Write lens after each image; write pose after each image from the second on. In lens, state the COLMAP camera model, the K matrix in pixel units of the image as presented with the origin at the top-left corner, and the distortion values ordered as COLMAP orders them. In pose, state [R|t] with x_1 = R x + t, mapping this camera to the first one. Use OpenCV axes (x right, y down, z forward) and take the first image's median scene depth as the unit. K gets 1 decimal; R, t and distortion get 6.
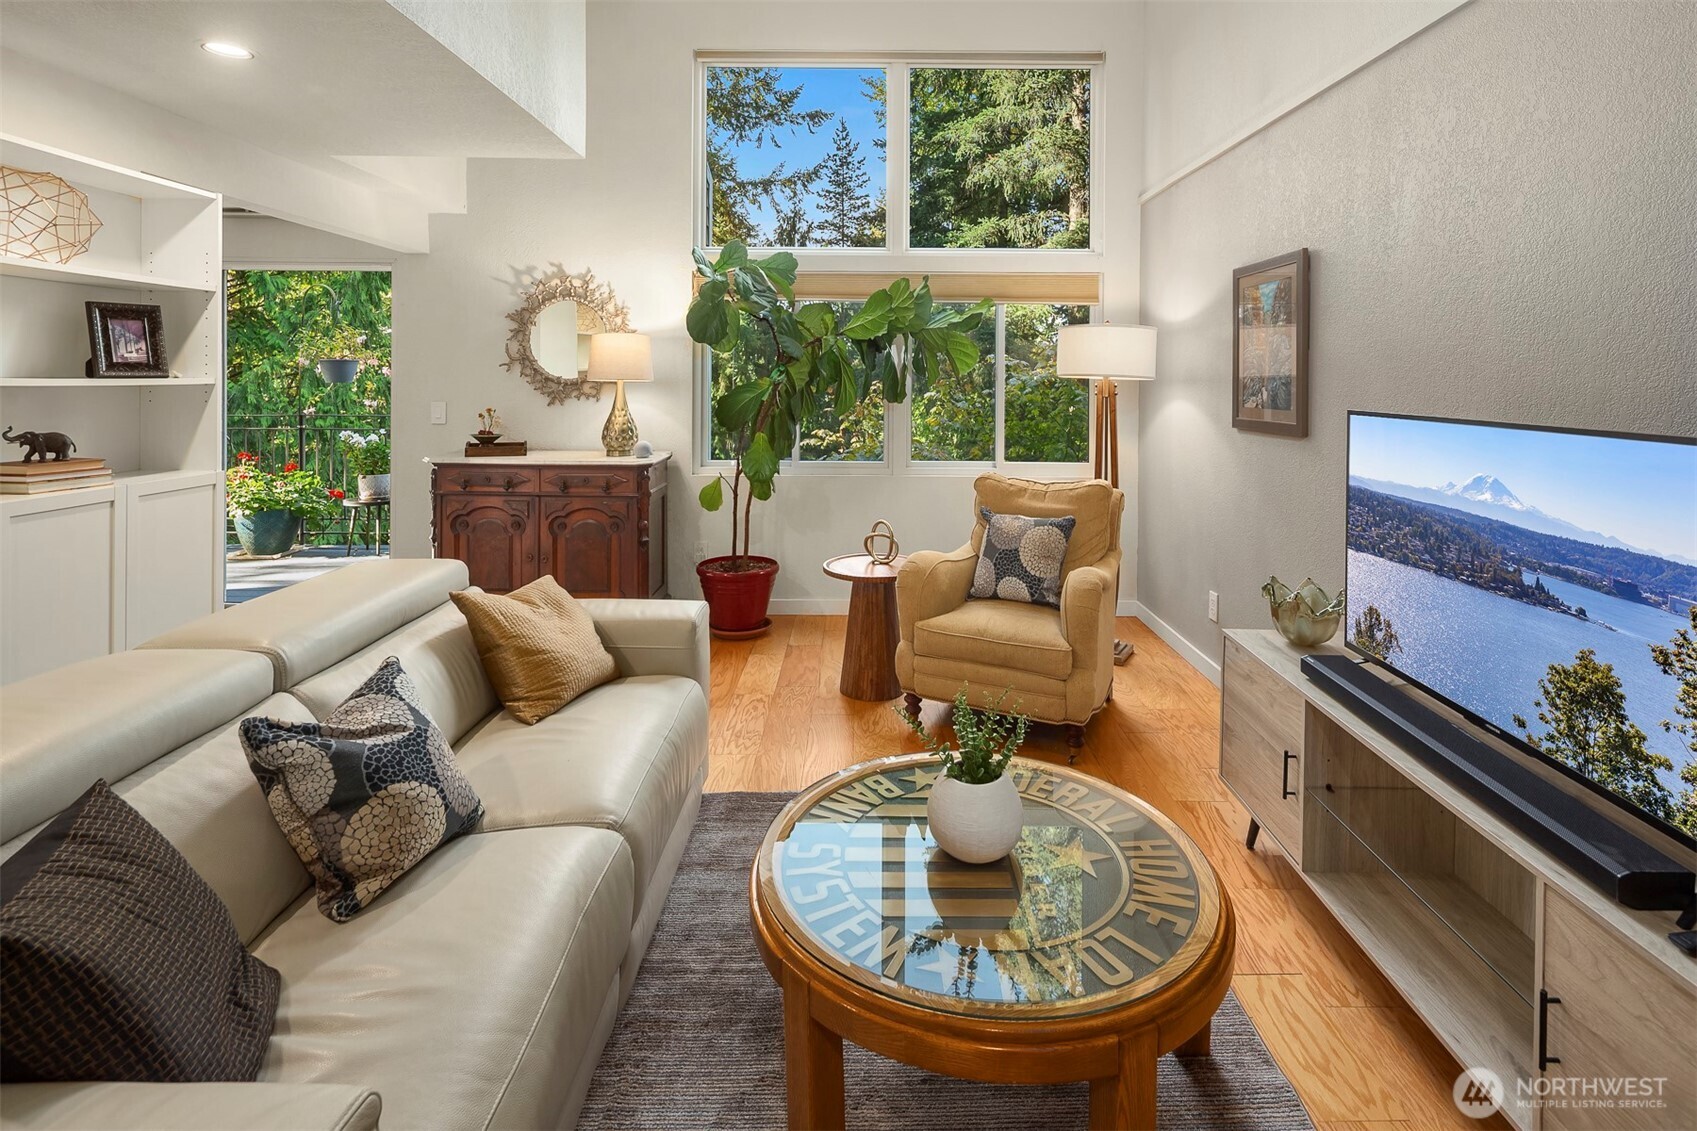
lens RADIAL K [[824.0, 0, 850.5], [0, 824.0, 376.2], [0, 0, 1]] dist [0.001041, -0.009003]
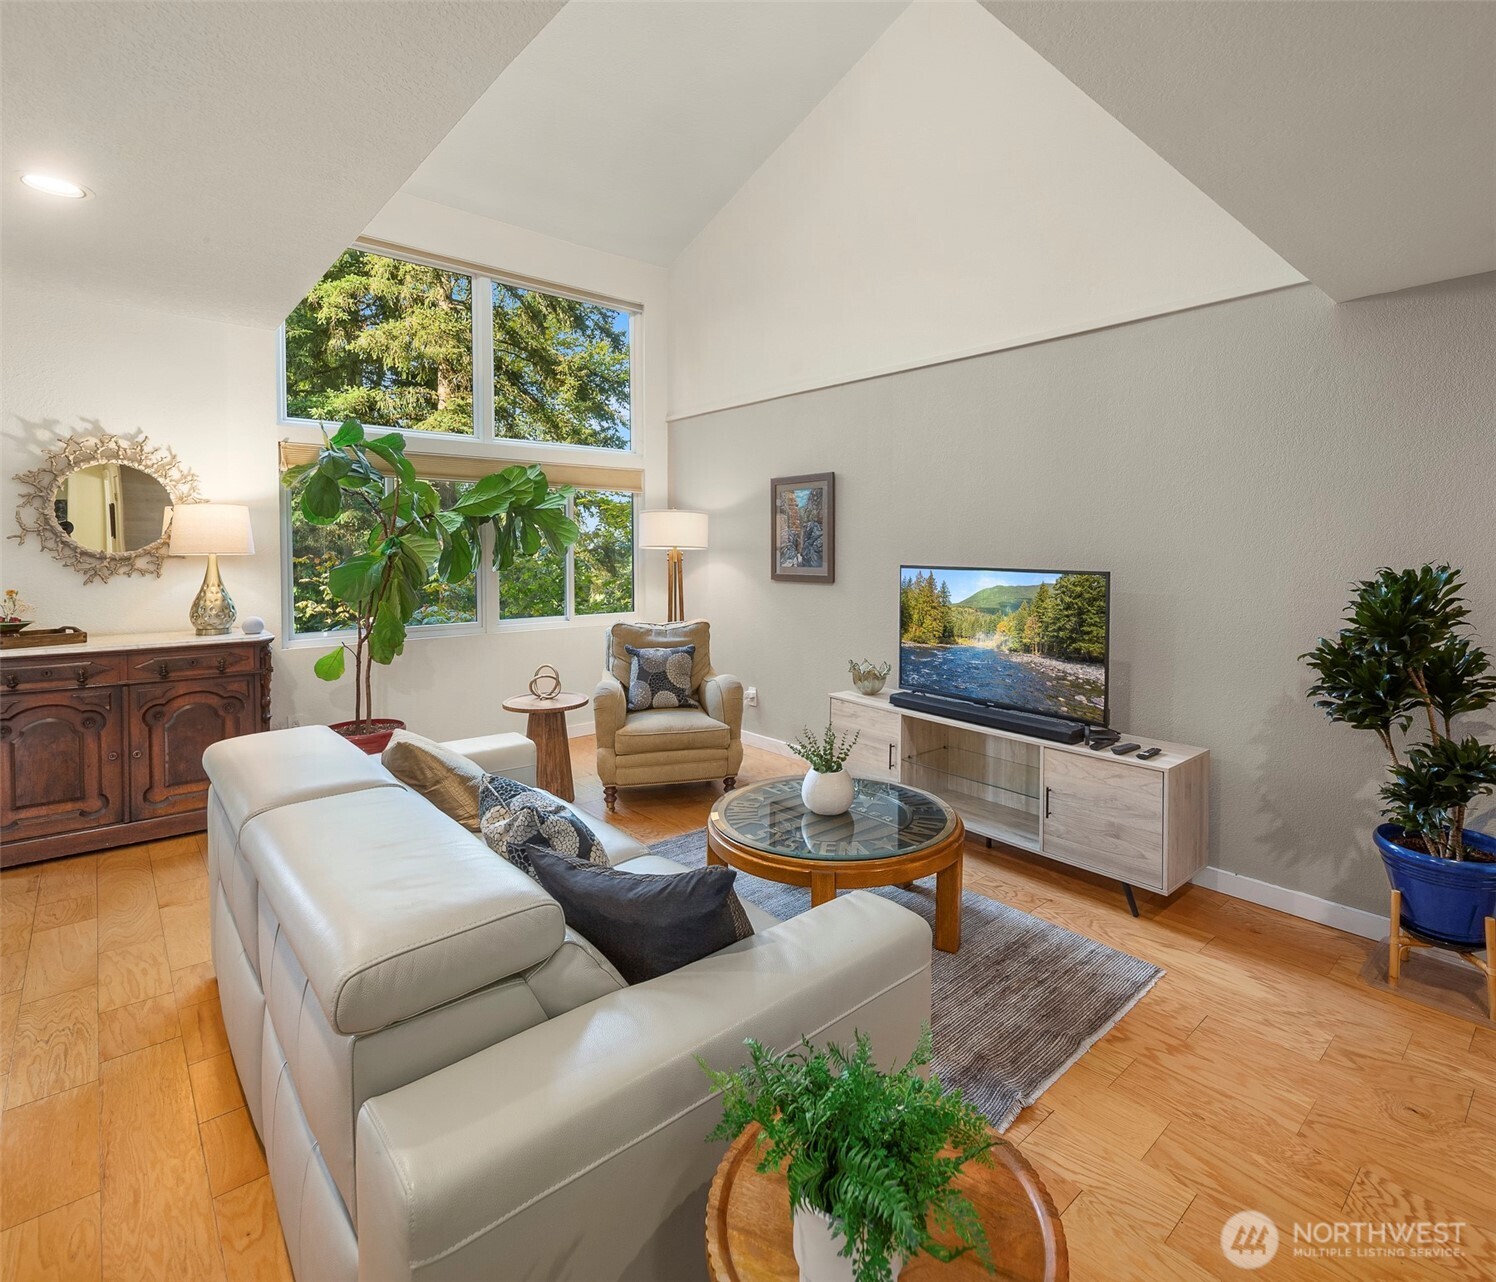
lens RADIAL K [[763.1, 0, 749.2], [0, 763.1, 555.8], [0, 0, 1]] dist [-0.003532, -0.000862]
pose [[0.757490, -0.013669, 0.652703, -0.381930], [0.003064, 0.999844, 0.017383, -0.006253], [-0.652839, -0.011167, 0.757414, -0.055370]]
